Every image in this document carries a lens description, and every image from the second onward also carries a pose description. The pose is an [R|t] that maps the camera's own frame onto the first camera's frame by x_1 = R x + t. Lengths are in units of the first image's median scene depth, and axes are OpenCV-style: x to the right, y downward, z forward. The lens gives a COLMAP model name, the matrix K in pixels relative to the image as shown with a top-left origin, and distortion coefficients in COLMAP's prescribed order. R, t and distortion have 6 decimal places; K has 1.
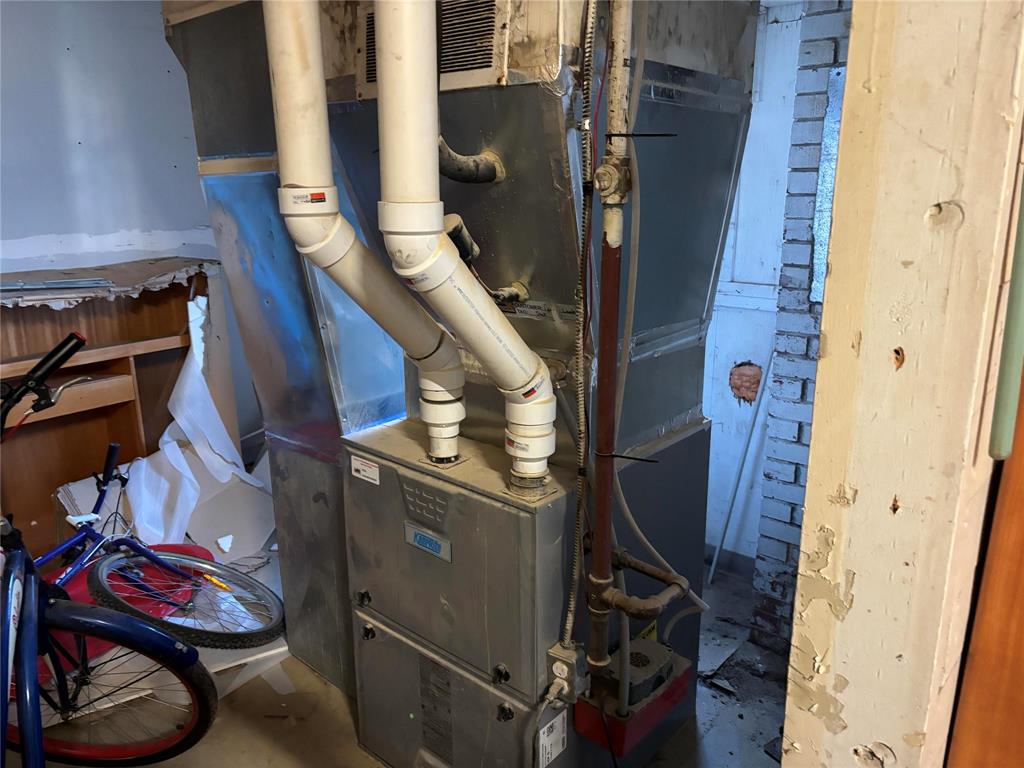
lens RADIAL K [[771.8, 0, 512.4], [0, 771.8, 381.7], [0, 0, 1]] dist [0.041230, -0.029093]
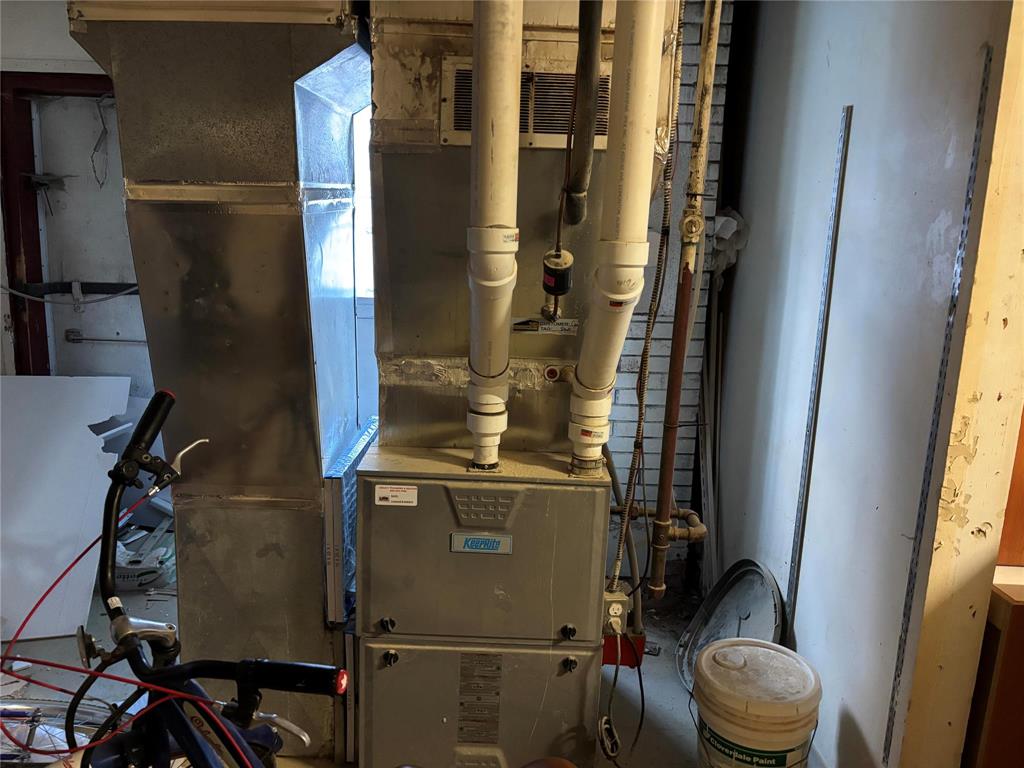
lens RADIAL K [[771.8, 0, 513.8], [0, 771.8, 384.1], [0, 0, 1]] dist [0.041230, -0.029093]
pose [[0.754383, -0.116619, 0.645992, -0.824332], [0.132613, 0.990877, 0.024015, -0.041289], [-0.642899, 0.067551, 0.762966, 0.124898]]
